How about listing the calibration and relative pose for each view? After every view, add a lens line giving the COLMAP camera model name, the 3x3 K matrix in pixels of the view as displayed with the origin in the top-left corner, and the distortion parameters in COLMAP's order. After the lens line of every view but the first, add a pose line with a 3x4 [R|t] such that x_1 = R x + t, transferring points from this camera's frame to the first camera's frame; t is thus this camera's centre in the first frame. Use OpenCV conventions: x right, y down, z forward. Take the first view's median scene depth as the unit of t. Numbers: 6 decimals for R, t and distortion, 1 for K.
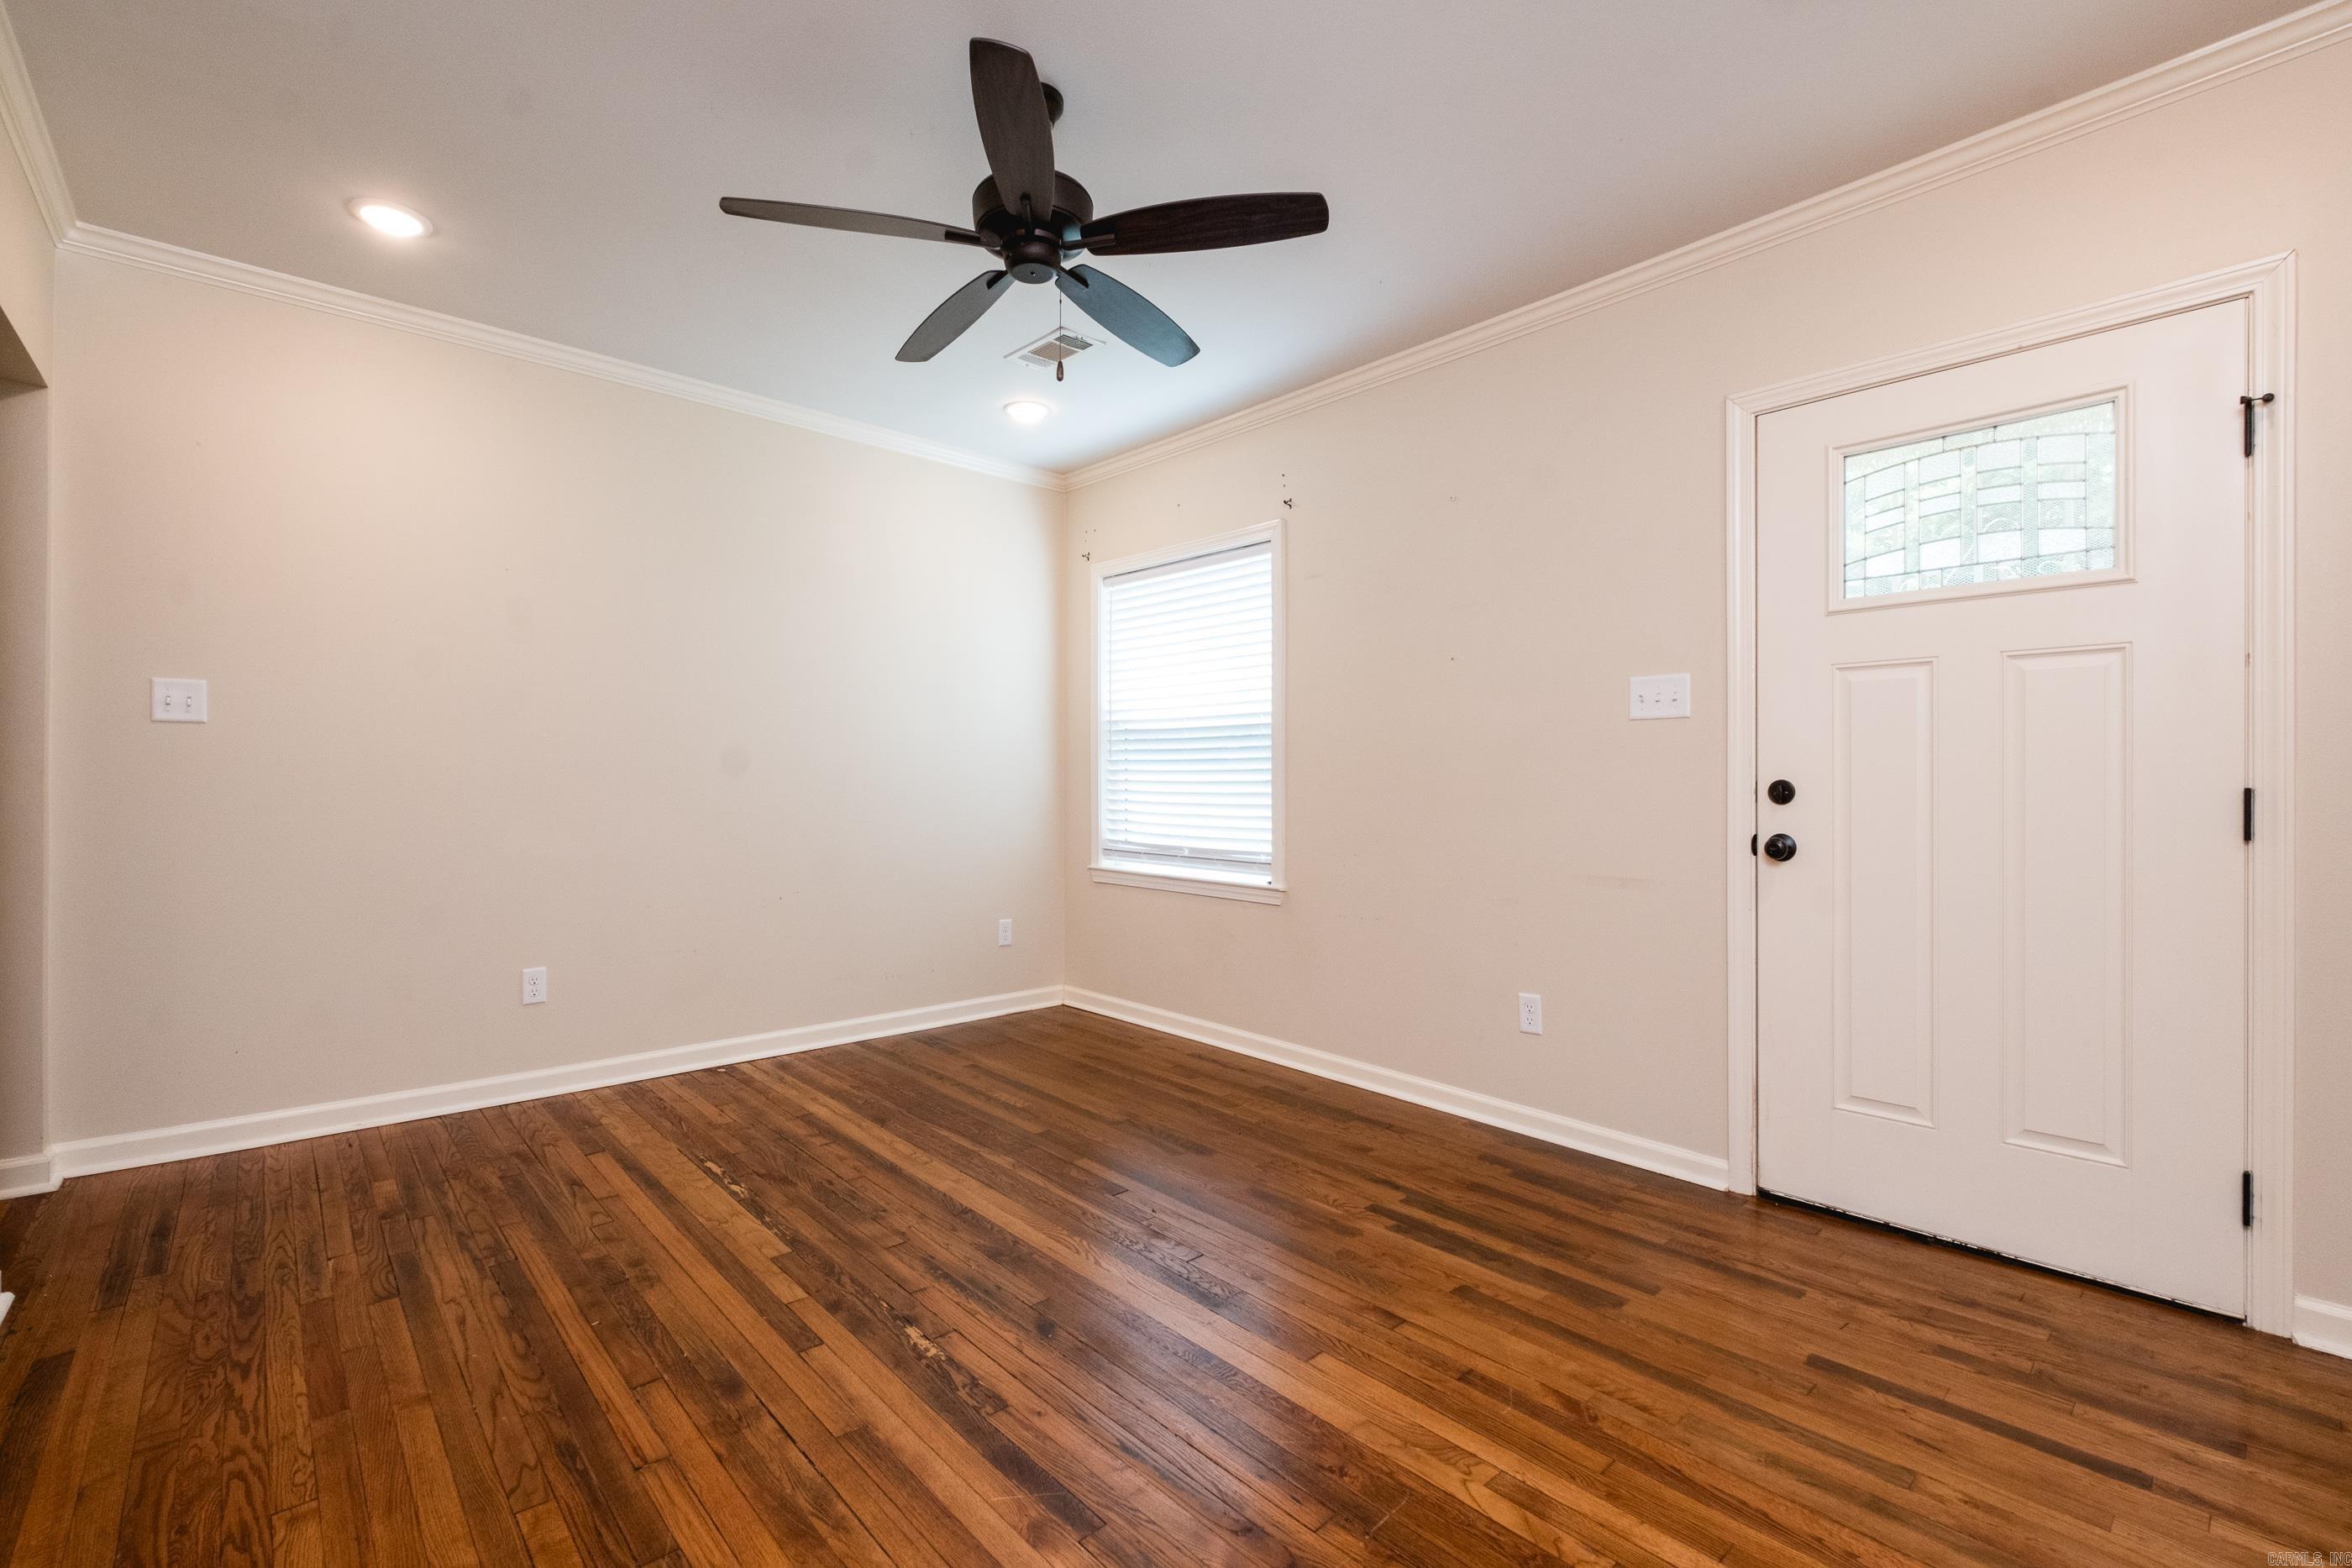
lens RADIAL K [[1099.2, 0, 1141.0], [0, 1099.2, 782.0], [0, 0, 1]] dist [0.001381, -0.001348]
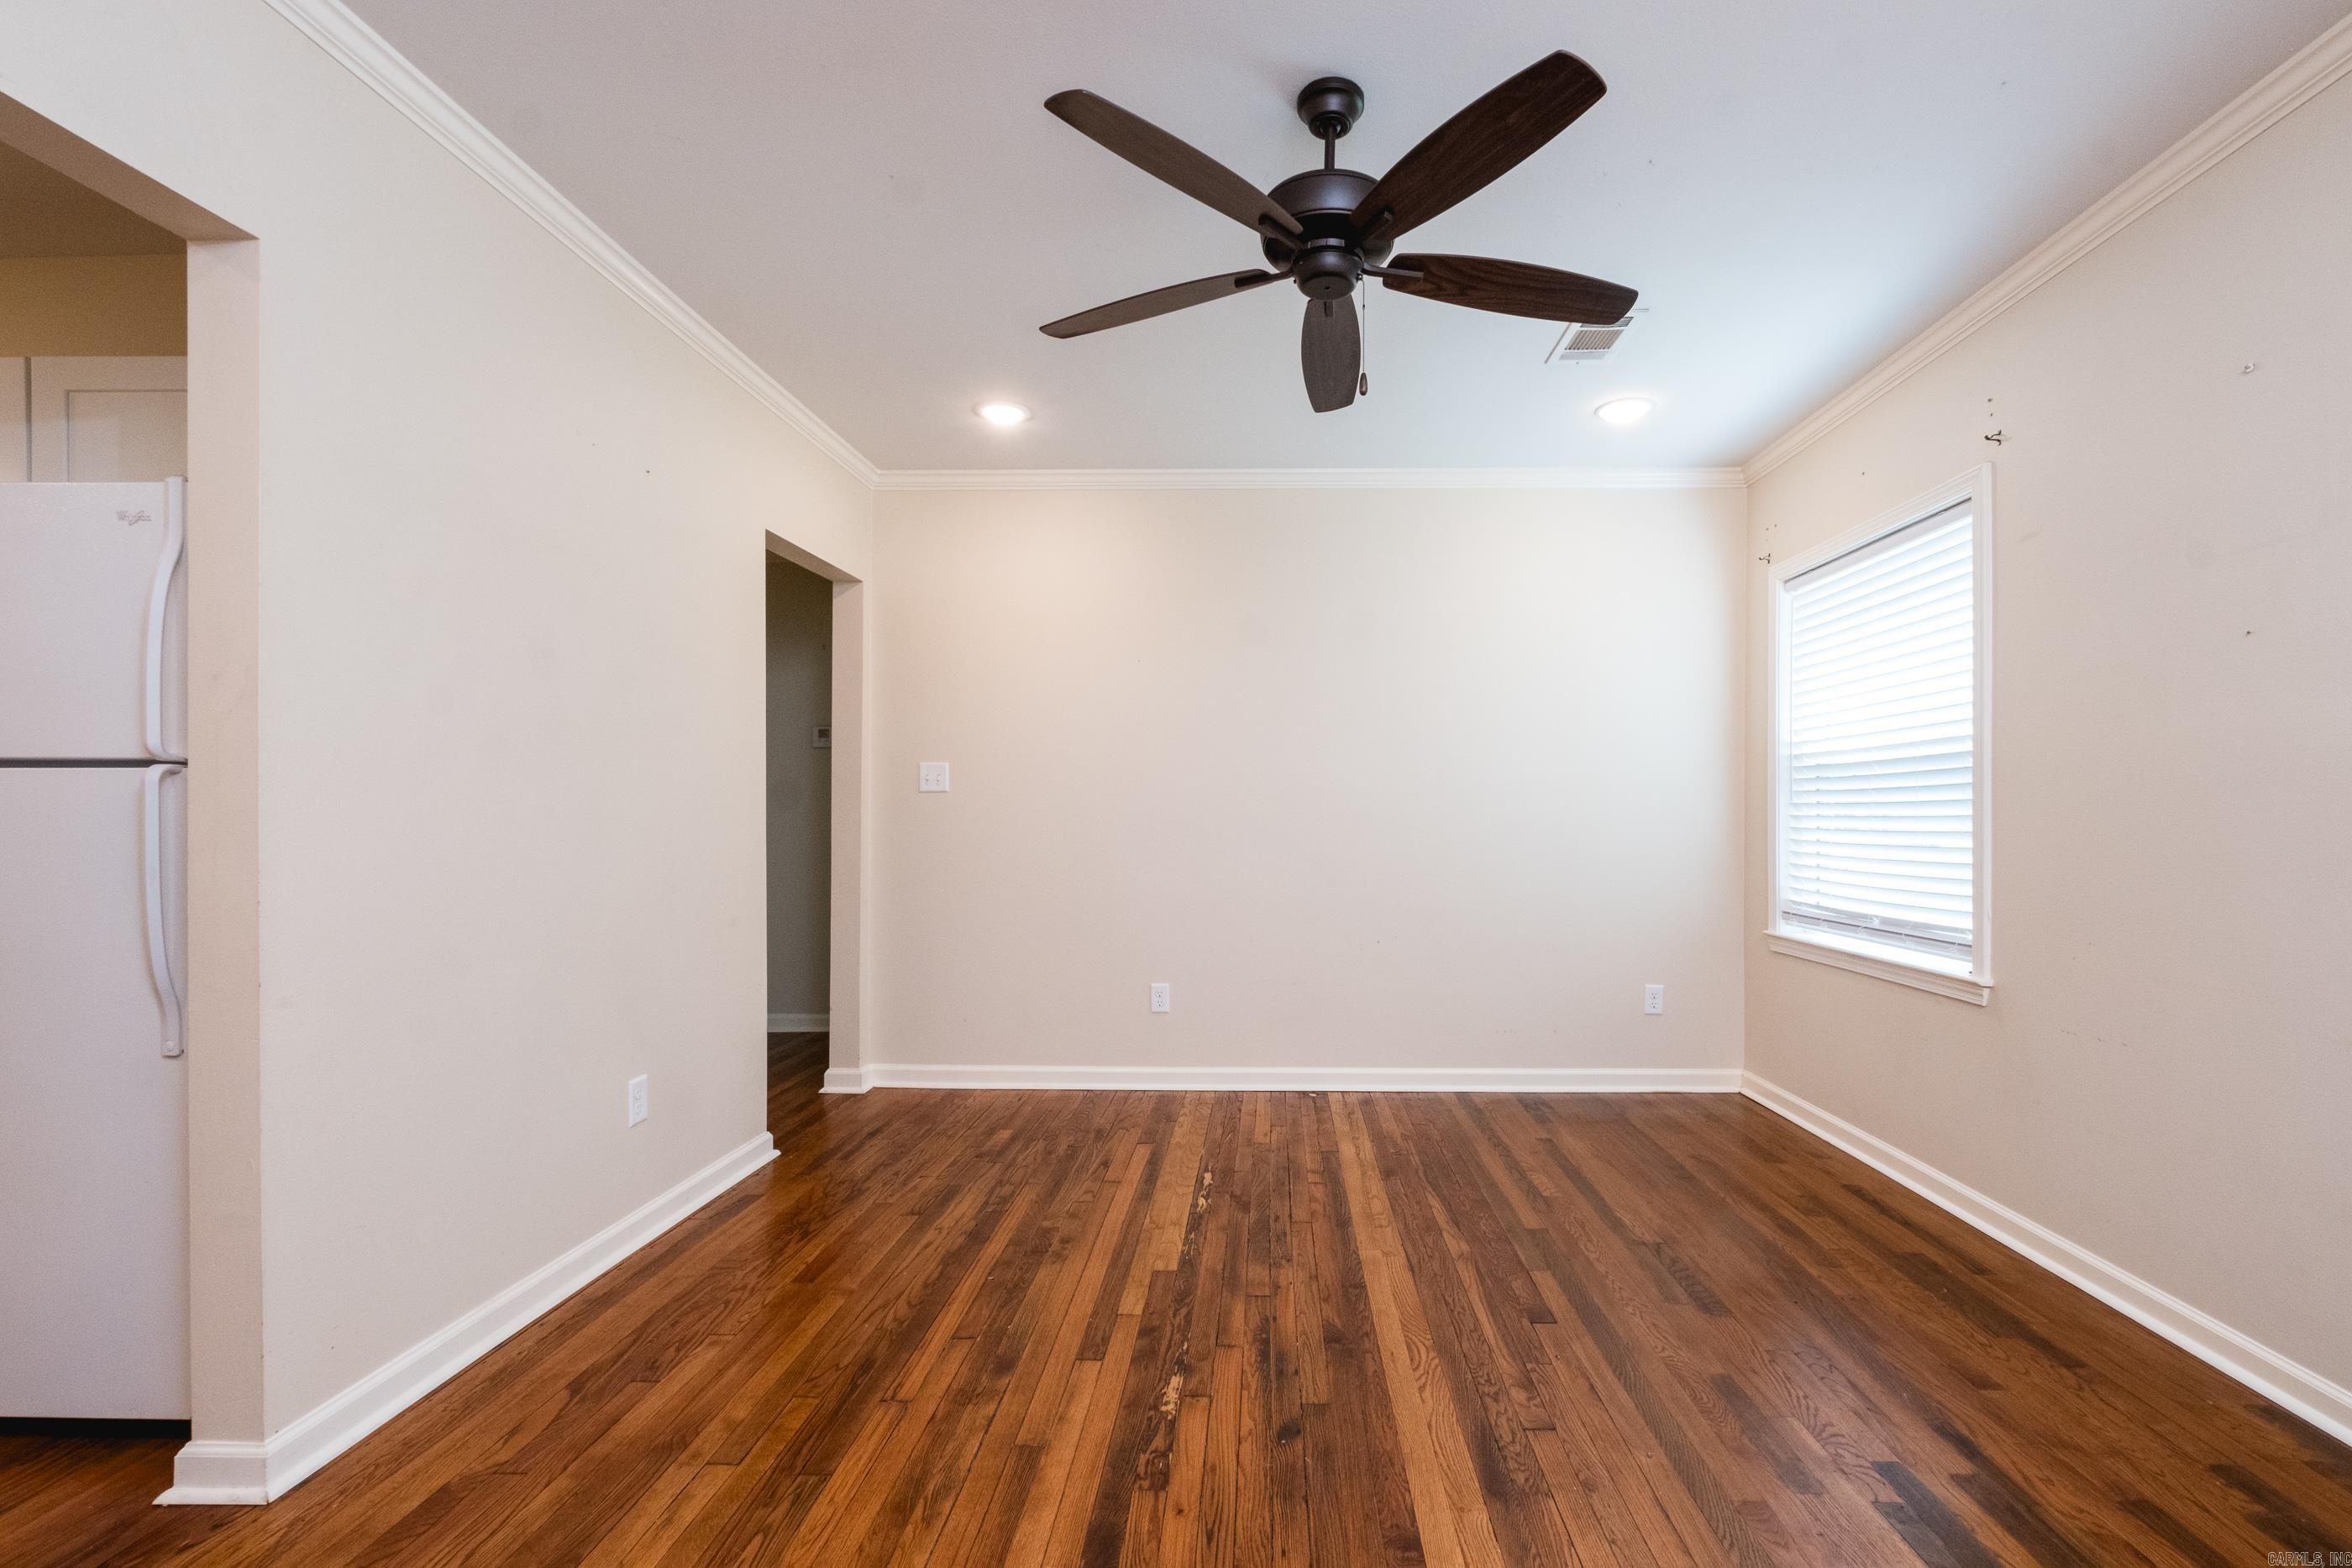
lens RADIAL K [[1084.6, 0, 1155.4], [0, 1084.6, 830.6], [0, 0, 1]] dist [0.001222, -0.001138]
pose [[0.708805, 0.001195, -0.705403, 0.371771], [0.003500, 0.999980, 0.005210, 0.007399], [0.705396, -0.006162, 0.708787, 0.255558]]
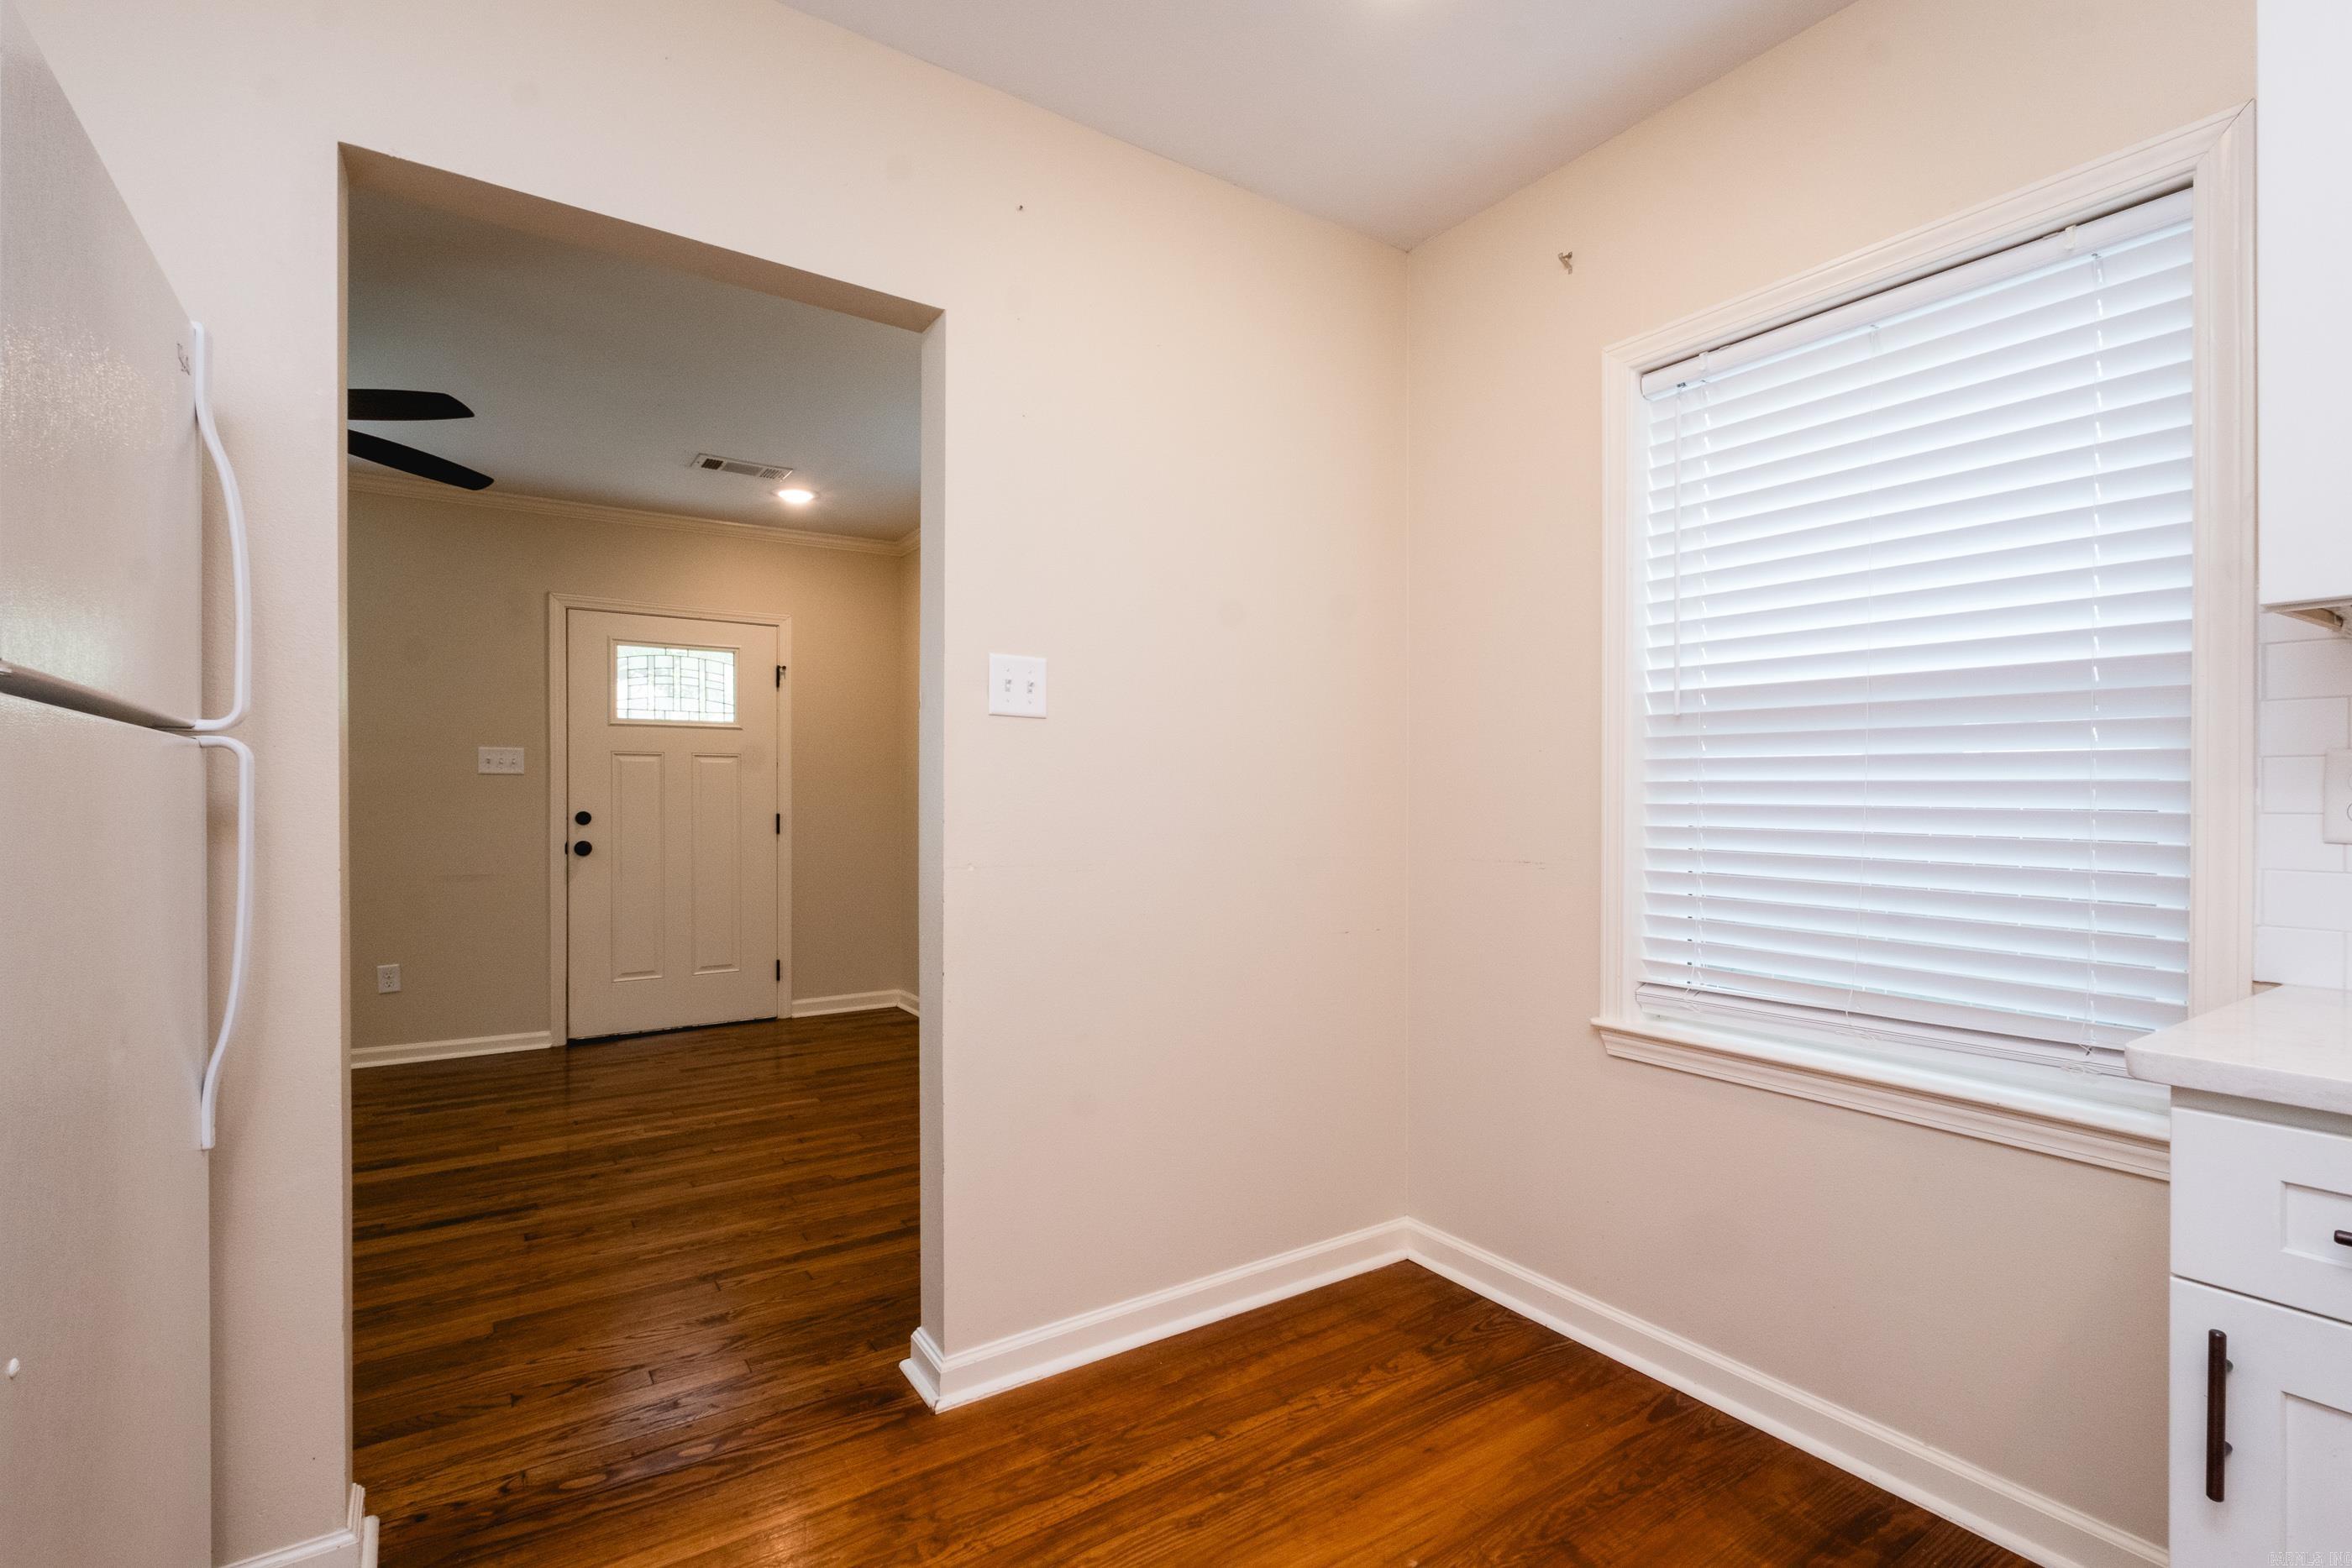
lens RADIAL K [[1012.7, 0, 1217.4], [0, 1012.7, 799.9], [0, 0, 1]] dist [0.001889, 0.000193]
pose [[0.109018, -0.004491, 0.994030, -1.028368], [-0.001253, 0.999988, 0.004656, -0.032129], [-0.994039, -0.001753, 0.109011, -0.244908]]
